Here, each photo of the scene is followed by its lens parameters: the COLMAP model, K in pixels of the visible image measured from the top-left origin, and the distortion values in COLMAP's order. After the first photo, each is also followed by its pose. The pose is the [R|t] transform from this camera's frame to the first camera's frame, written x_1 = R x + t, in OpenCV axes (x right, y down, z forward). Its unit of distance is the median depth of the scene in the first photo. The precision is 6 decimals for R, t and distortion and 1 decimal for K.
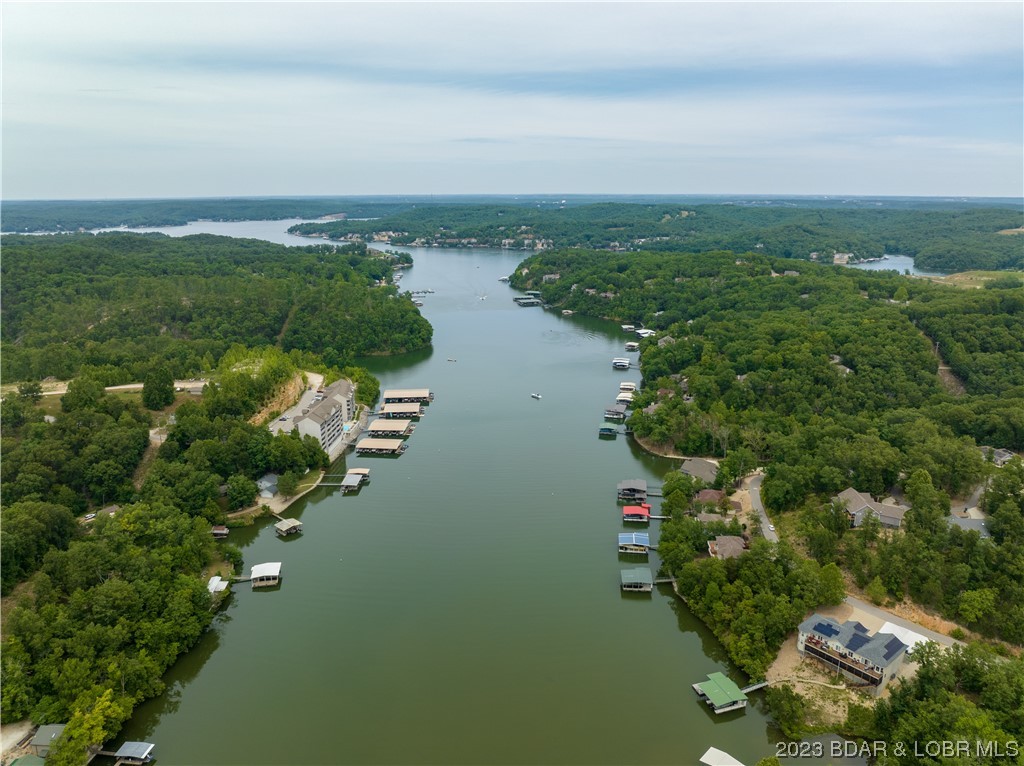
lens RADIAL K [[718.8, 0, 511.8], [0, 718.8, 388.0], [0, 0, 1]] dist [-0.040678, 0.005708]
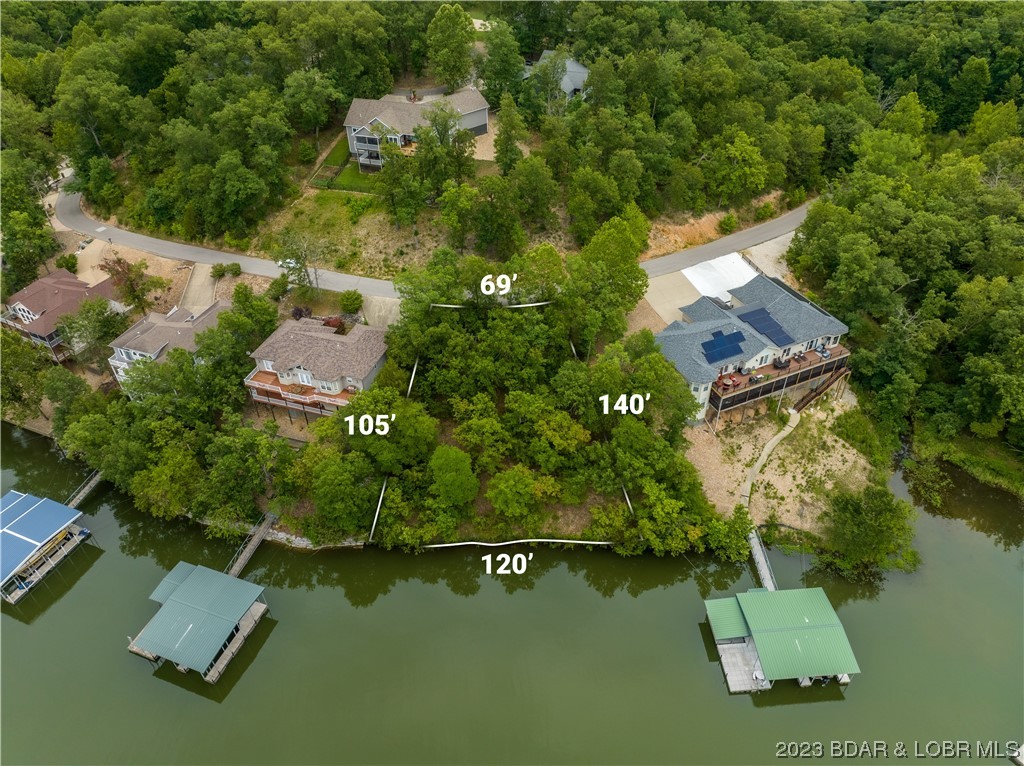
lens RADIAL K [[718.8, 0, 511.8], [0, 718.8, 388.0], [0, 0, 1]] dist [-0.040678, 0.005708]
pose [[0.254269, -0.615897, 0.745666, 0.014281], [0.271284, 0.785474, 0.556270, 0.018951], [-0.928306, 0.060845, 0.366805, 0.245804]]
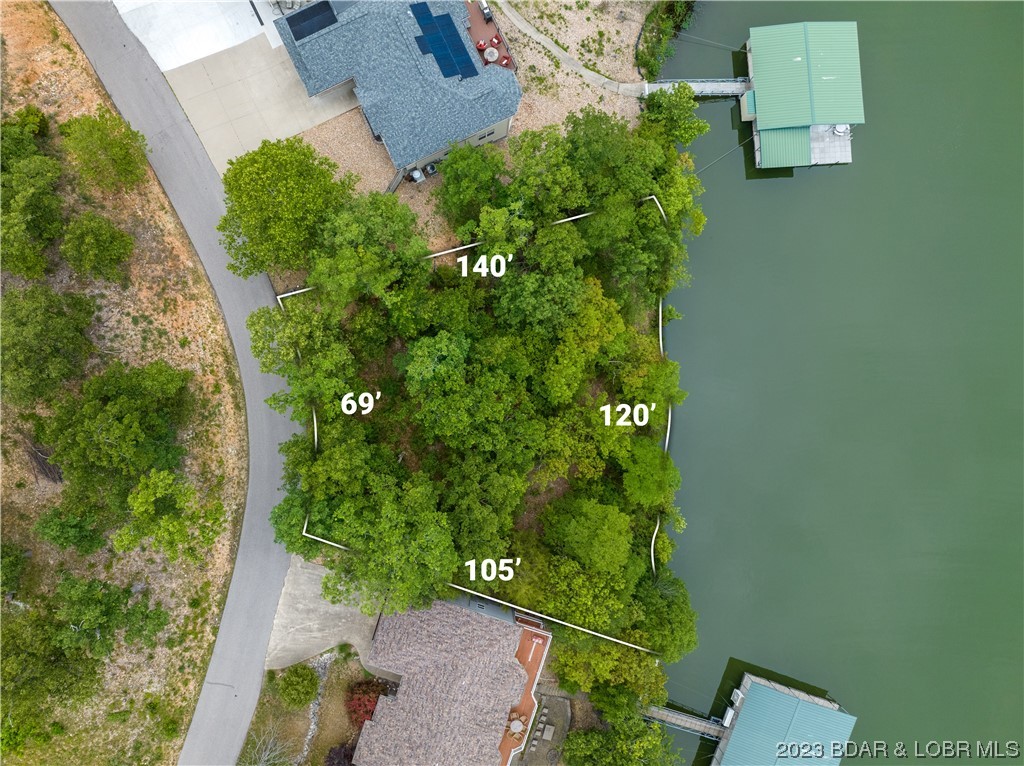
lens RADIAL K [[718.8, 0, 511.8], [0, 718.8, 388.0], [0, 0, 1]] dist [-0.040678, 0.005708]
pose [[-0.969846, -0.243717, 0.000240, 0.098050], [0.069645, -0.276202, 0.958573, 0.012508], [-0.233554, 0.929685, 0.284847, 0.266155]]
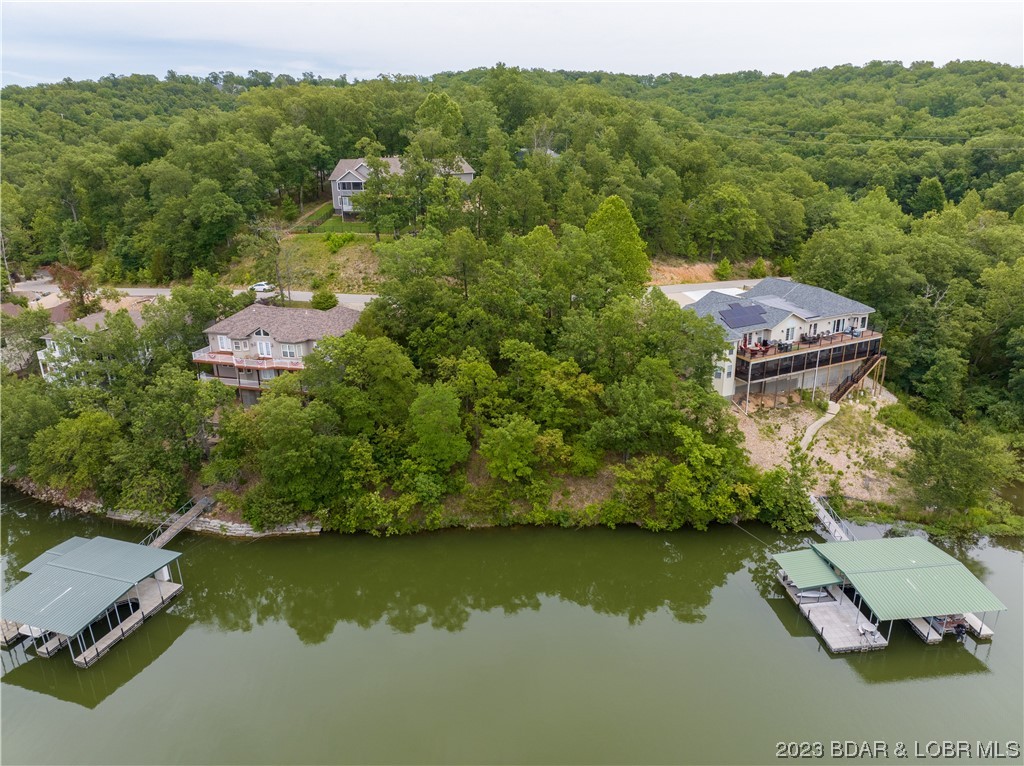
lens RADIAL K [[718.8, 0, 511.8], [0, 718.8, 388.0], [0, 0, 1]] dist [-0.040678, 0.005708]
pose [[0.219823, -0.326374, 0.919325, 0.008154], [0.273840, 0.925130, 0.262956, 0.060699], [-0.936317, 0.193944, 0.292739, 0.259154]]
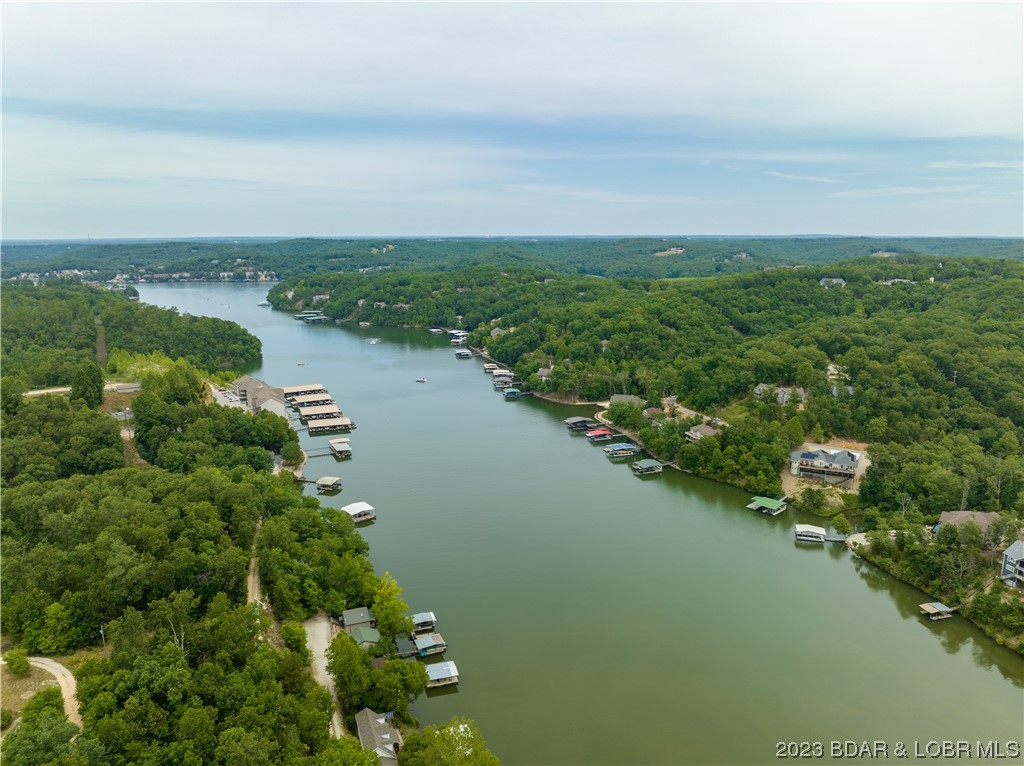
lens RADIAL K [[718.8, 0, 511.8], [0, 718.8, 388.0], [0, 0, 1]] dist [-0.040678, 0.005708]
pose [[0.899804, -0.090044, 0.426902, -0.190073], [0.114048, 0.992993, -0.030938, 0.044826], [-0.421125, 0.076526, 0.903768, -0.025244]]
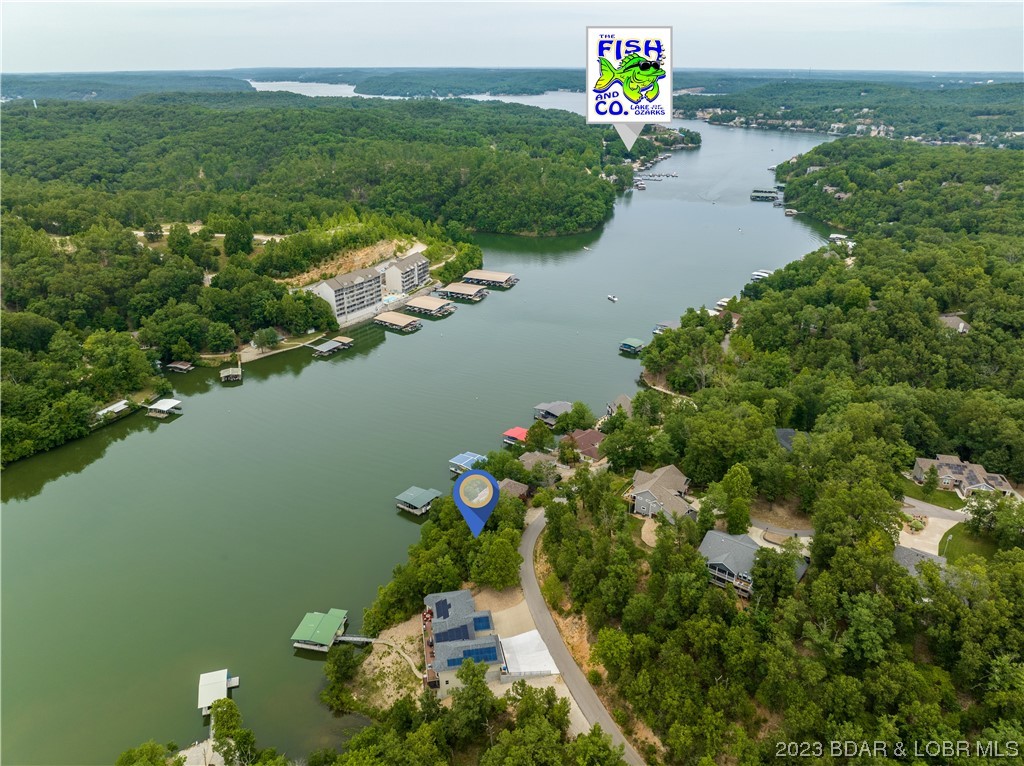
lens RADIAL K [[718.8, 0, 511.8], [0, 718.8, 388.0], [0, 0, 1]] dist [-0.040678, 0.005708]
pose [[0.873342, 0.204130, -0.442273, 0.212527], [-0.131079, 0.972950, 0.190226, -0.020624], [0.469140, -0.108159, 0.876475, 0.085191]]
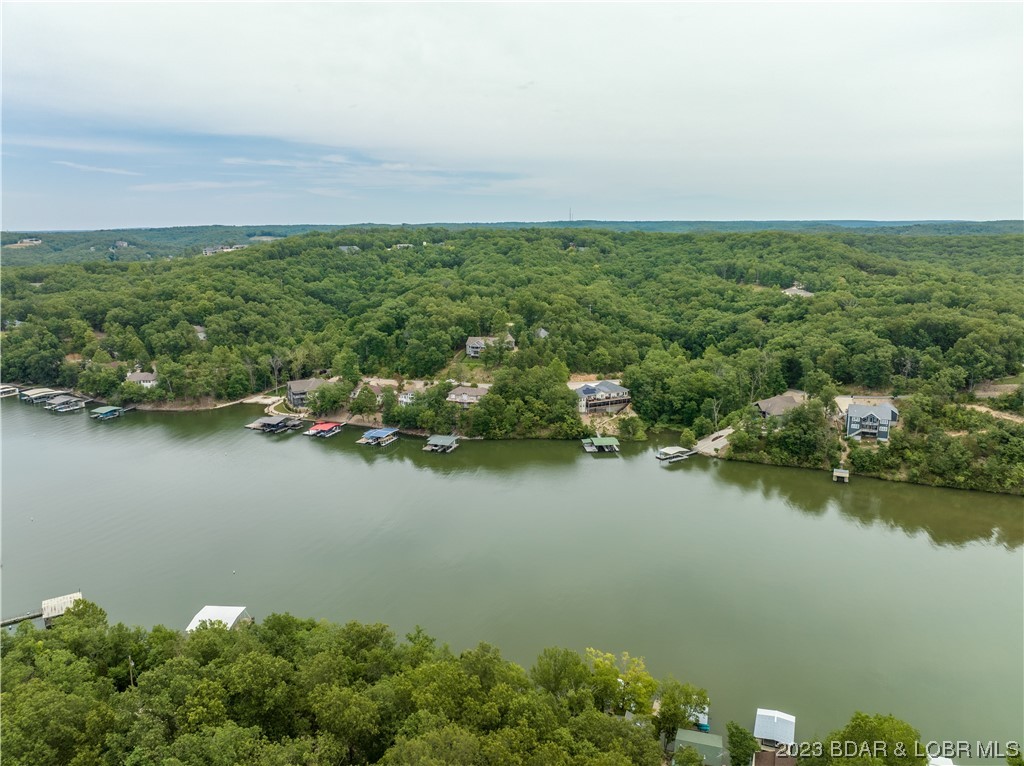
lens RADIAL K [[718.8, 0, 511.8], [0, 718.8, 388.0], [0, 0, 1]] dist [-0.040678, 0.005708]
pose [[0.238089, -0.215156, 0.947112, -0.264203], [0.263163, 0.952967, 0.150331, 0.016195], [-0.934911, 0.213453, 0.283512, 0.184809]]
